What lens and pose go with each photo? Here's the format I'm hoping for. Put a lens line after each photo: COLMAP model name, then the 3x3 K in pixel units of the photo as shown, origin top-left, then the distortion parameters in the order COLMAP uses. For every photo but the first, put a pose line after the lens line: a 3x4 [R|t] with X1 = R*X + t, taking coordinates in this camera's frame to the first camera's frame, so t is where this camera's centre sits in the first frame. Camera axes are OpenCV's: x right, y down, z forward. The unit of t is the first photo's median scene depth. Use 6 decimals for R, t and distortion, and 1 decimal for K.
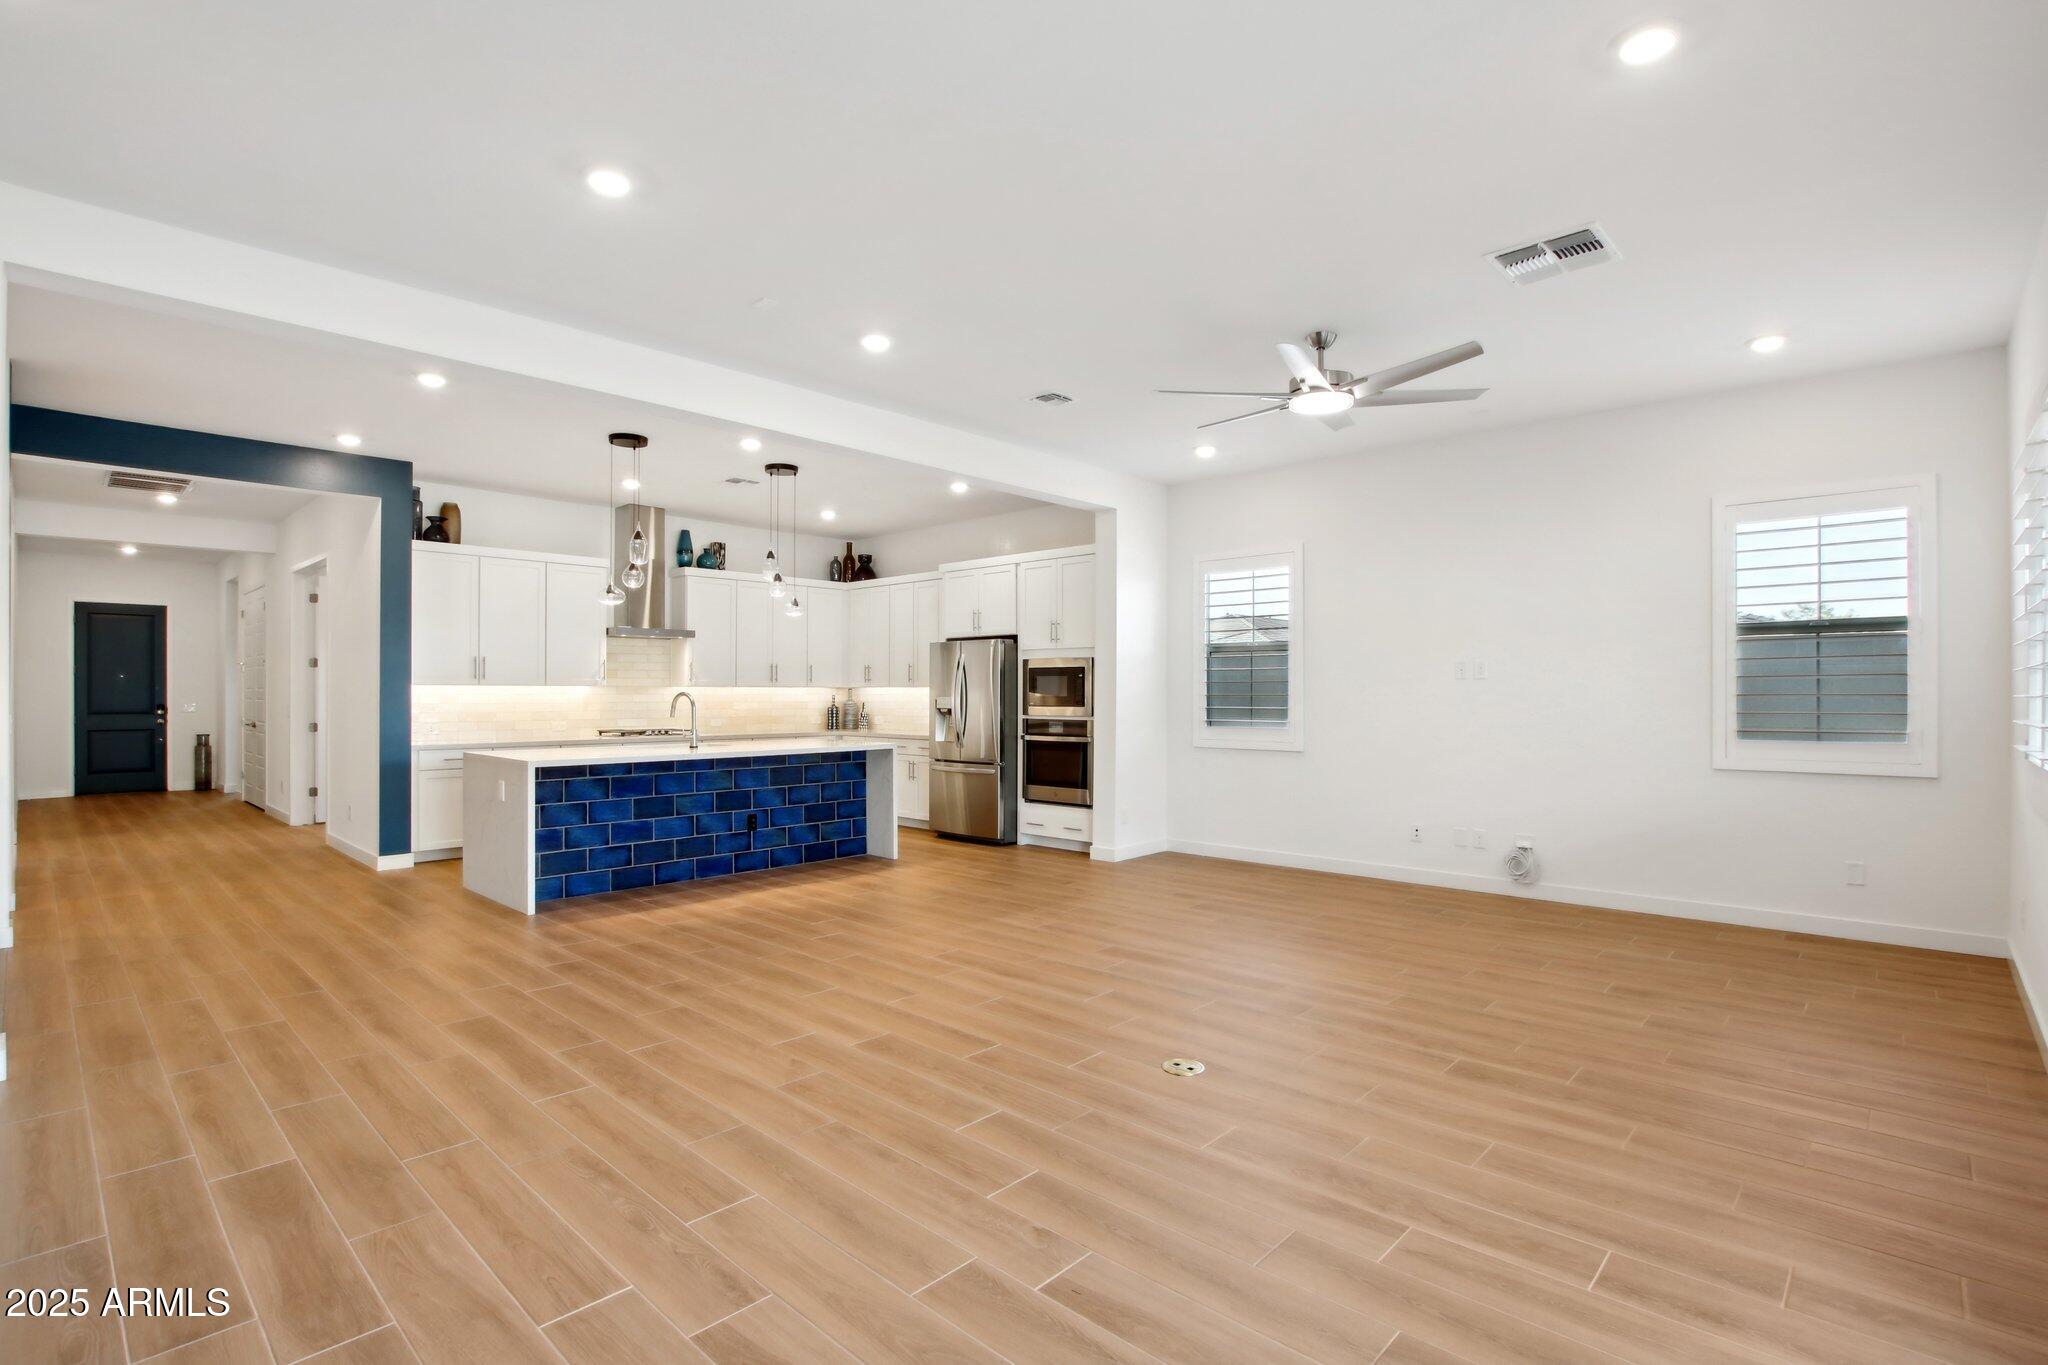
lens RADIAL K [[992.3, 0, 1017.7], [0, 992.3, 683.0], [0, 0, 1]] dist [-0.015469, 0.001233]
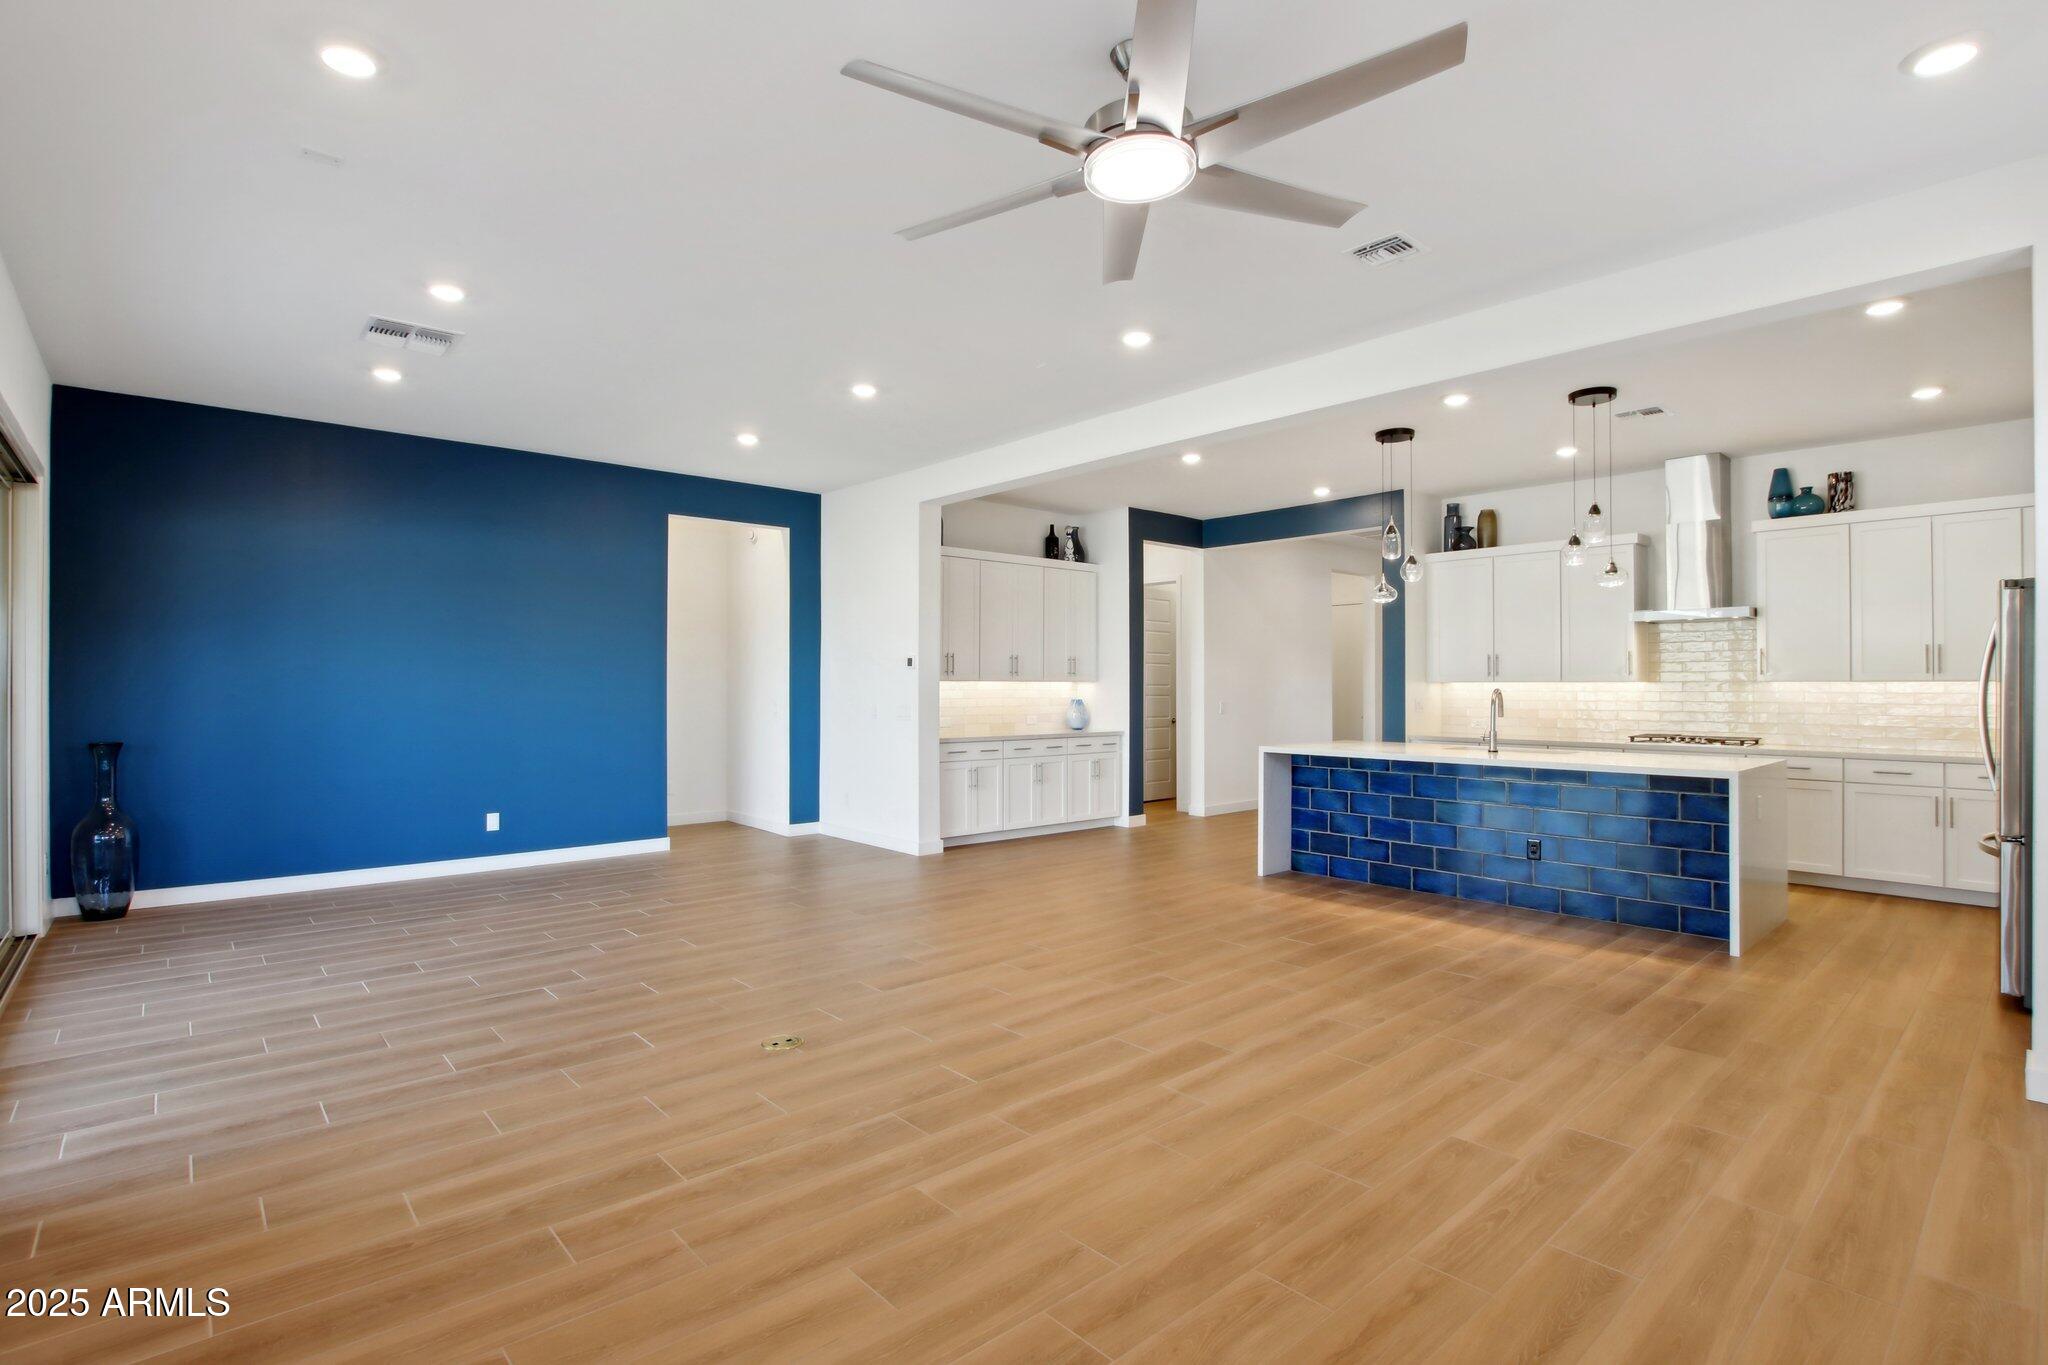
lens RADIAL K [[992.3, 0, 1012.9], [0, 992.3, 690.2], [0, 0, 1]] dist [-0.015469, 0.001233]
pose [[-0.114571, 0.003195, -0.993410, 0.643304], [0.008325, 0.999963, 0.002256, 0.005116], [0.993380, -0.008011, -0.114593, 0.739428]]
